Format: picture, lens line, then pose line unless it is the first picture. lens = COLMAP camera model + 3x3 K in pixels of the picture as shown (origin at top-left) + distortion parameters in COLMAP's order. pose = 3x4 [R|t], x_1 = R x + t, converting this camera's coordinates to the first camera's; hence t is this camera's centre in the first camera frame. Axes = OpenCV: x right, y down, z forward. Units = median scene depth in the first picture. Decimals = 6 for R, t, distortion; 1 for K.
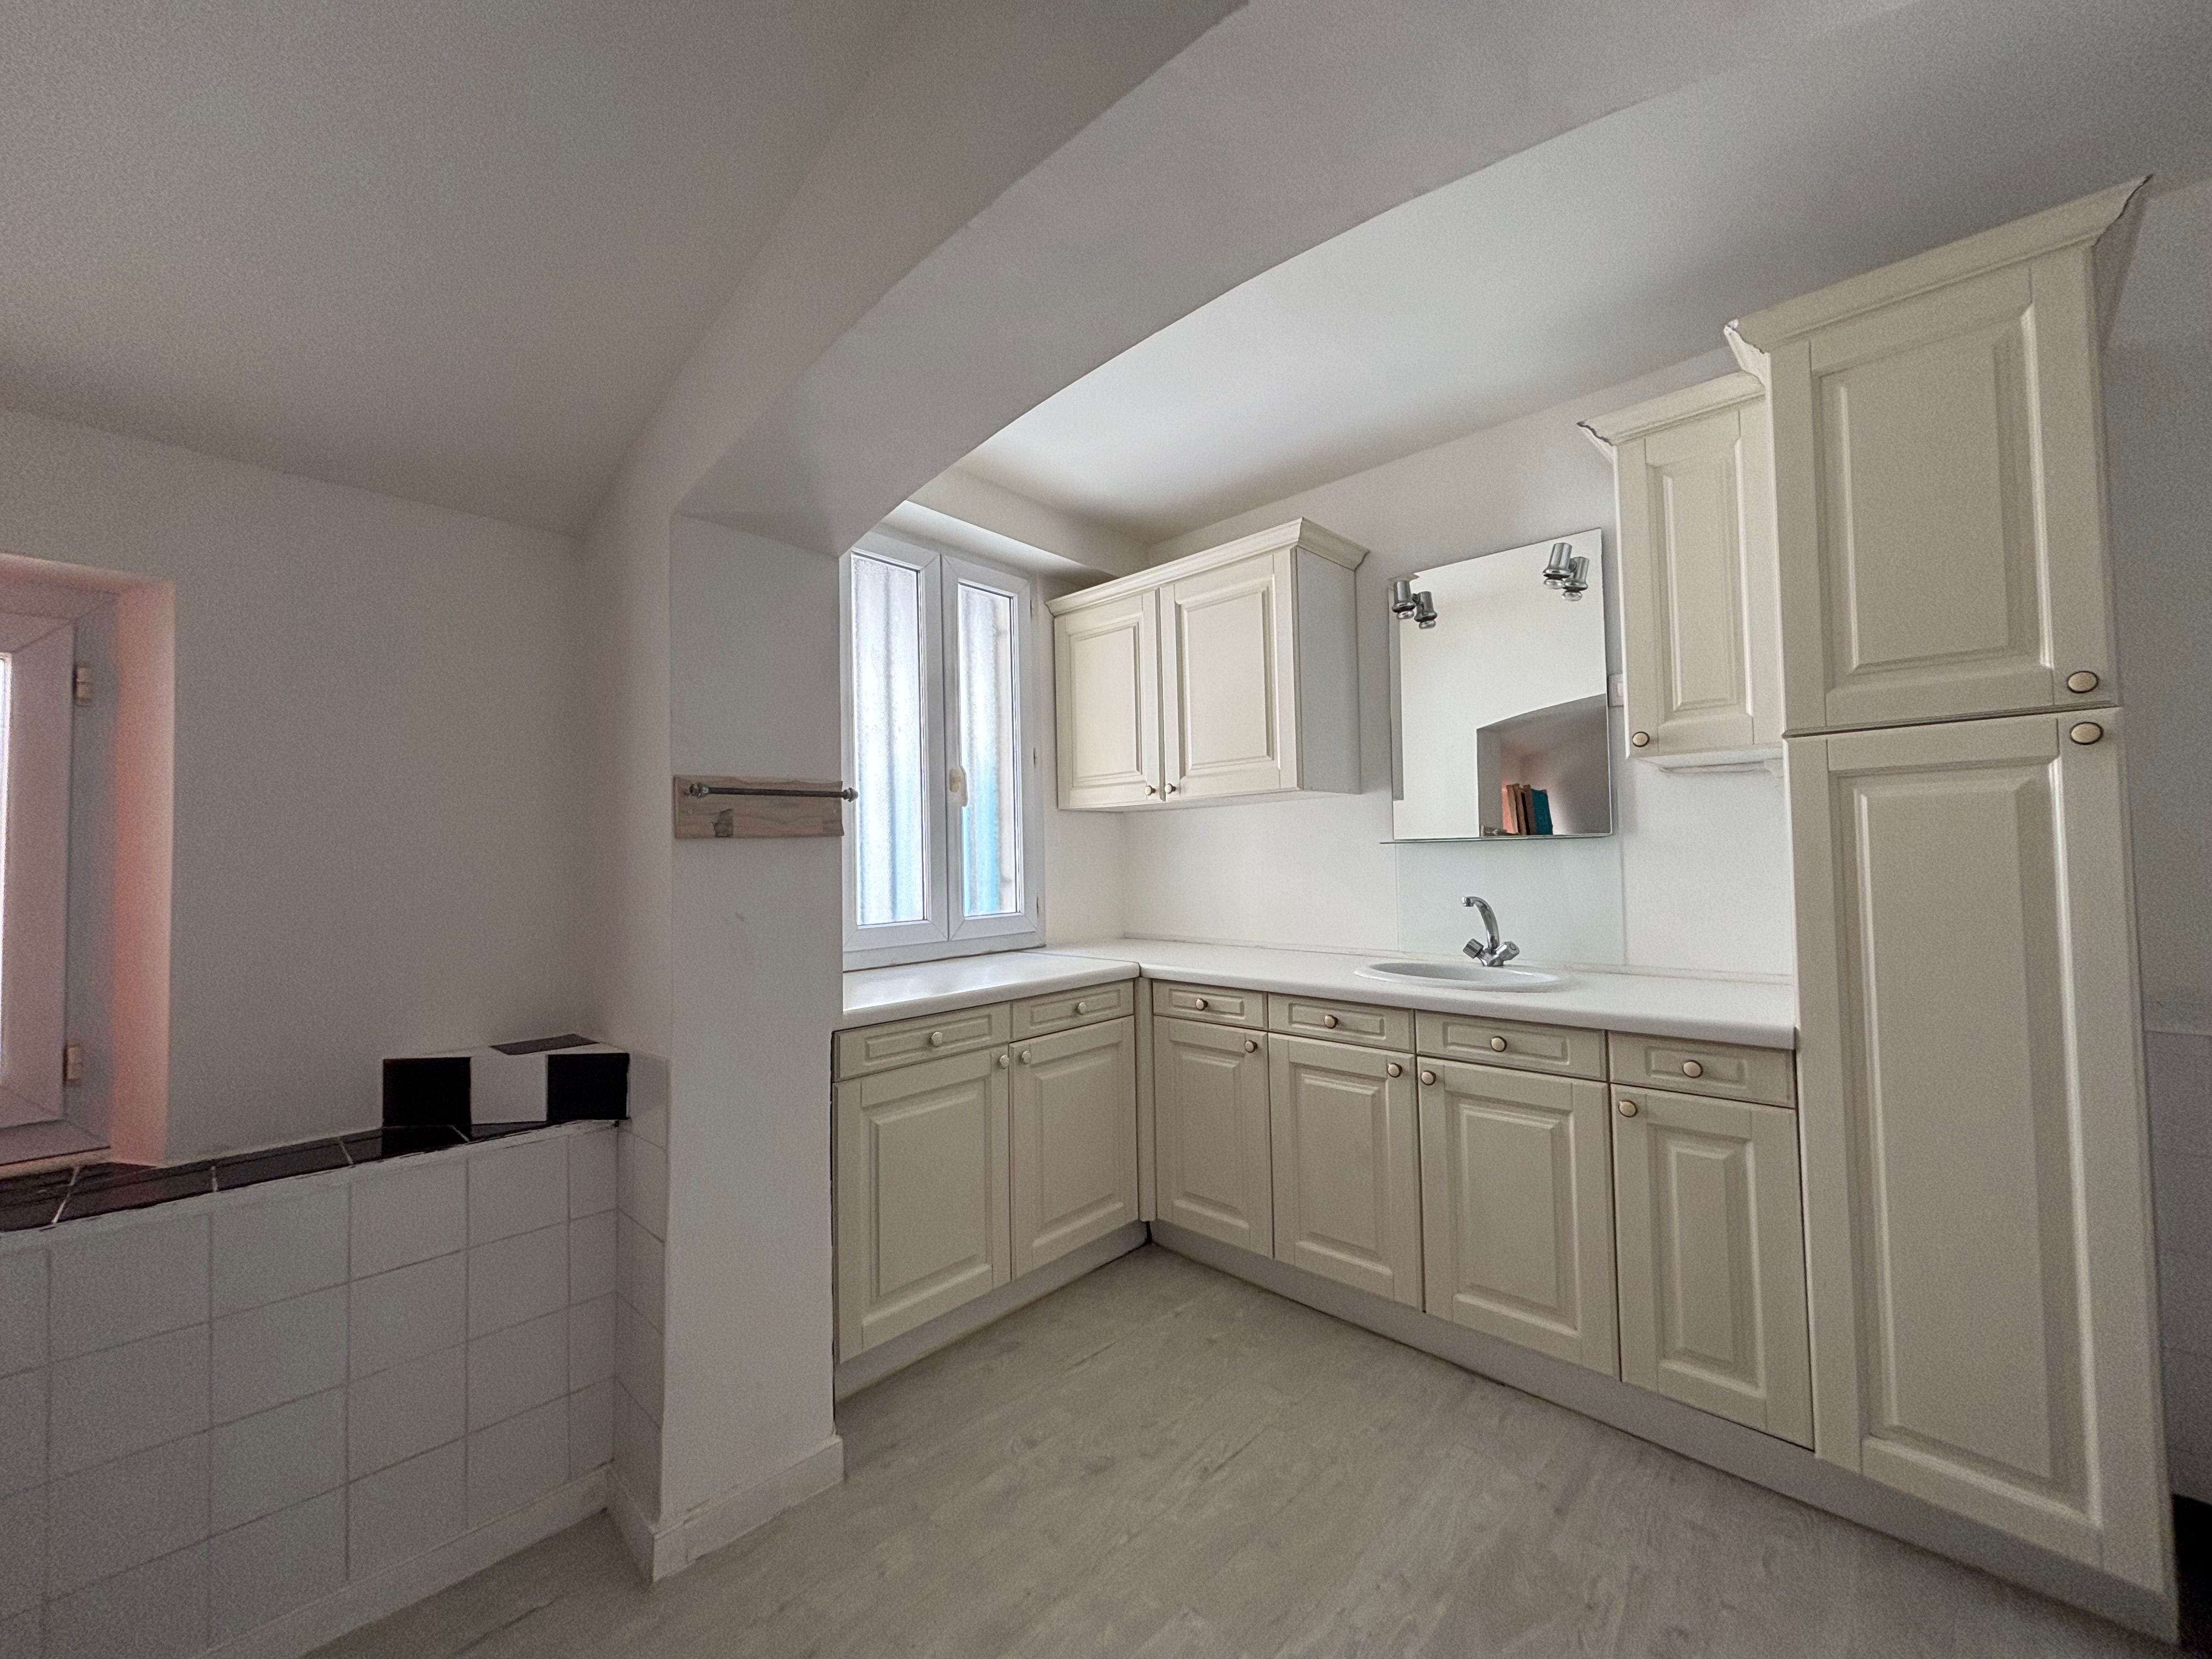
lens RADIAL K [[886.1, 0, 1108.2], [0, 886.1, 833.9], [0, 0, 1]] dist [-0.000280, -0.000471]
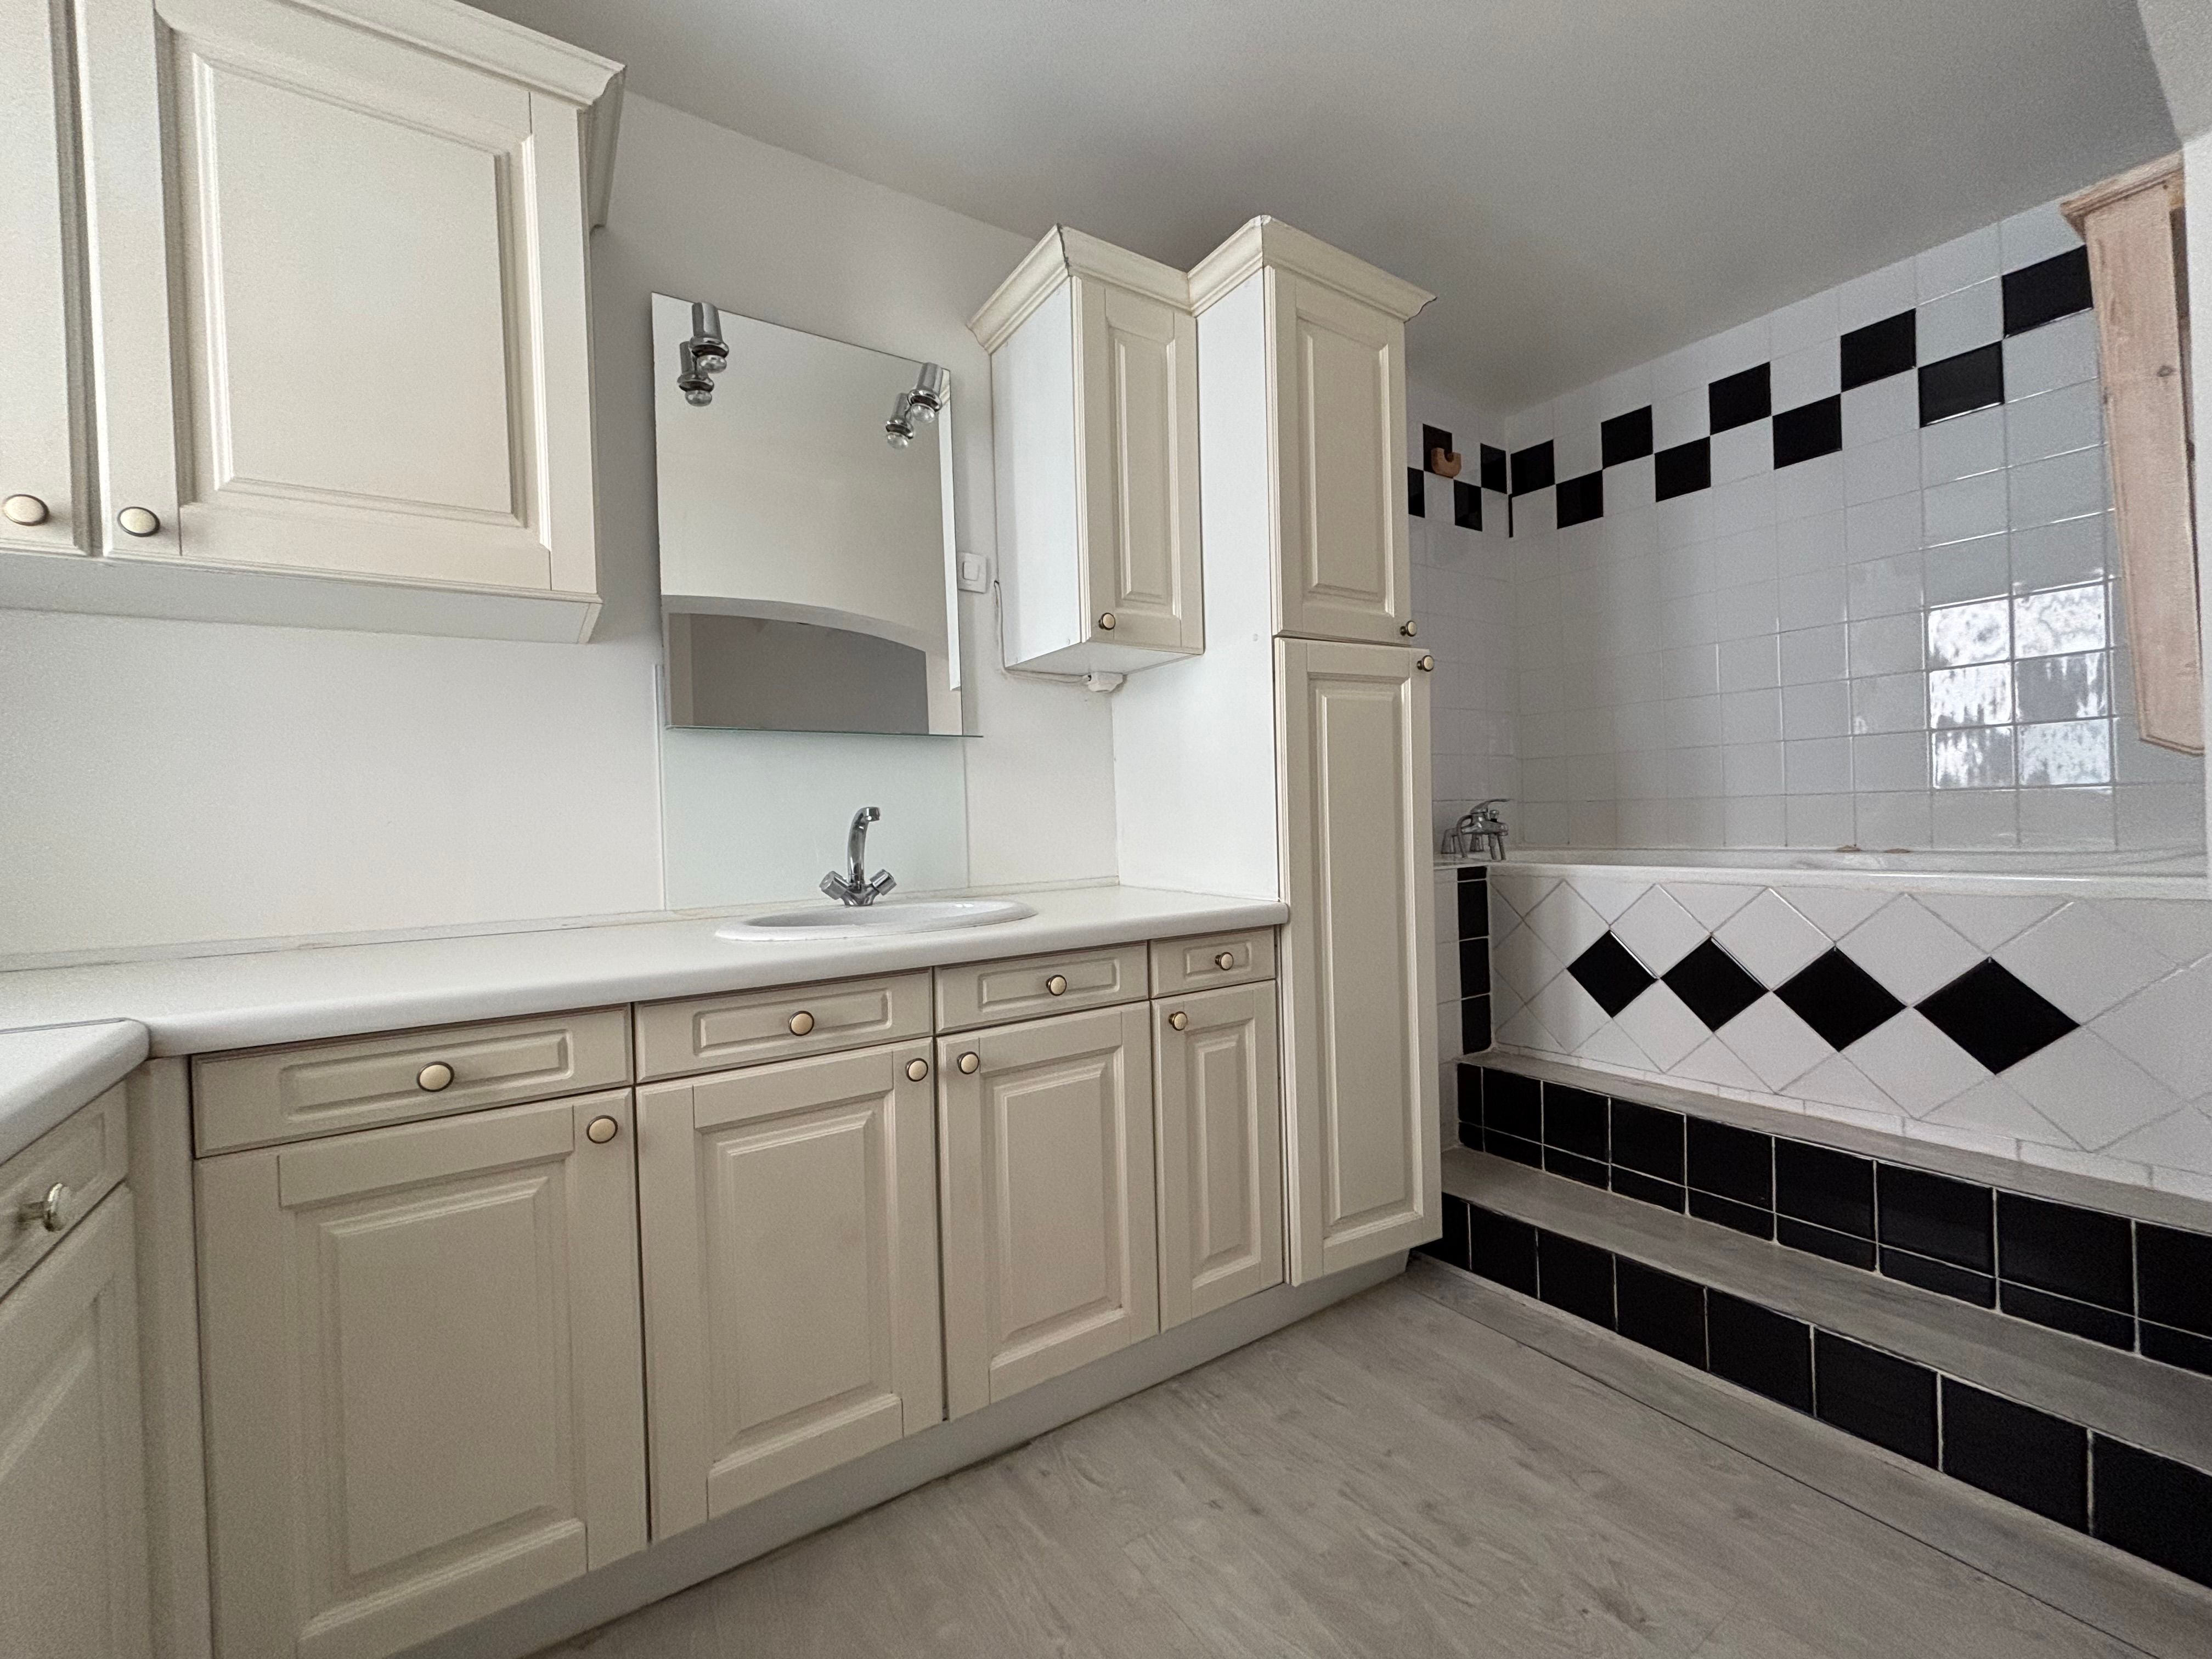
lens RADIAL K [[894.5, 0, 1106.0], [0, 894.5, 829.5], [0, 0, 1]] dist [0.001458, -0.000594]
pose [[0.222427, -0.006753, 0.974926, -0.270511], [-0.004425, 0.999959, 0.007936, 0.092291], [-0.974939, -0.006079, 0.222388, 0.745736]]
